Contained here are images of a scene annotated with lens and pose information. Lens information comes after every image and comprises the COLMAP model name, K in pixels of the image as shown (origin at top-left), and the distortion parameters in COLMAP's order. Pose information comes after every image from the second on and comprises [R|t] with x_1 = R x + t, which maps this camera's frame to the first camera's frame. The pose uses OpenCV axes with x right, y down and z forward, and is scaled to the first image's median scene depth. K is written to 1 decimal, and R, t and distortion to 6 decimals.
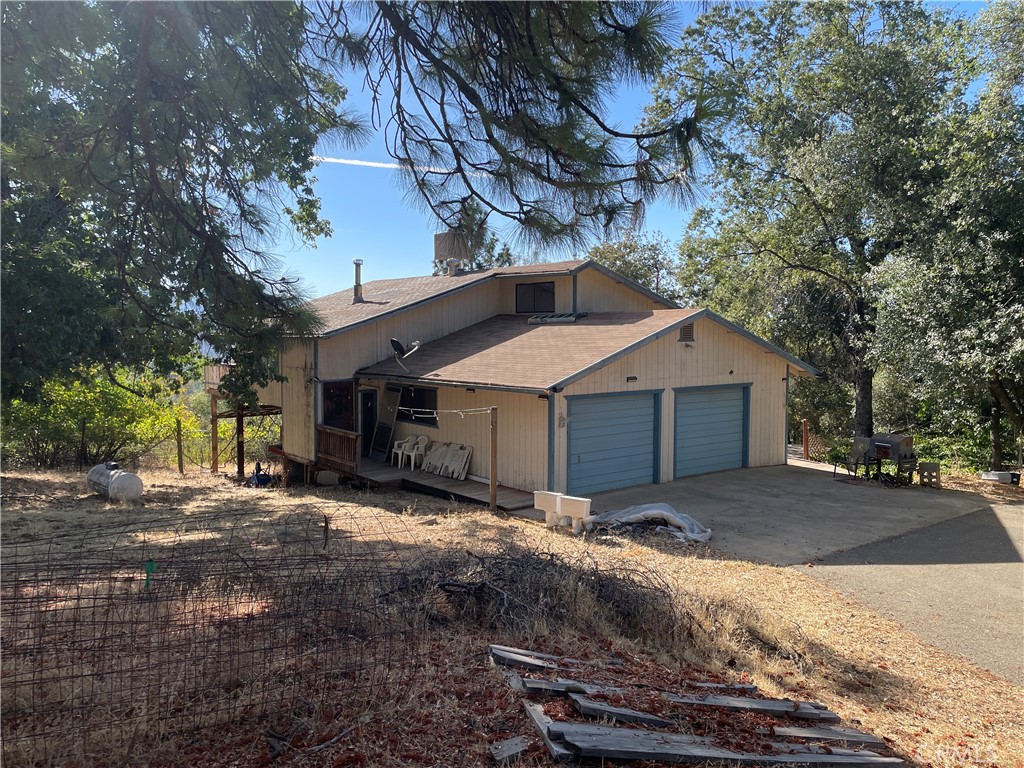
lens RADIAL K [[776.0, 0, 530.7], [0, 776.0, 386.7], [0, 0, 1]] dist [0.104459, -0.138888]
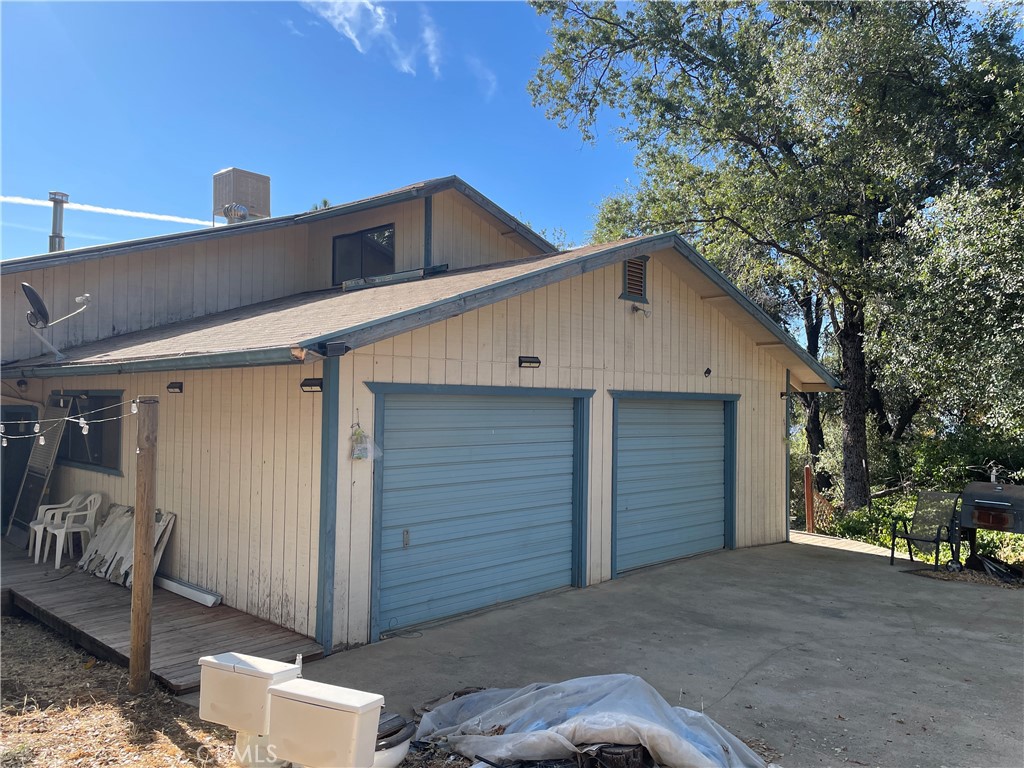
lens RADIAL K [[776.0, 0, 530.7], [0, 776.0, 386.7], [0, 0, 1]] dist [0.104459, -0.138888]
pose [[0.990605, 0.014367, 0.136001, 0.063571], [-0.001678, 0.995669, -0.092958, 0.045241], [-0.136747, 0.091857, 0.986338, 0.507793]]
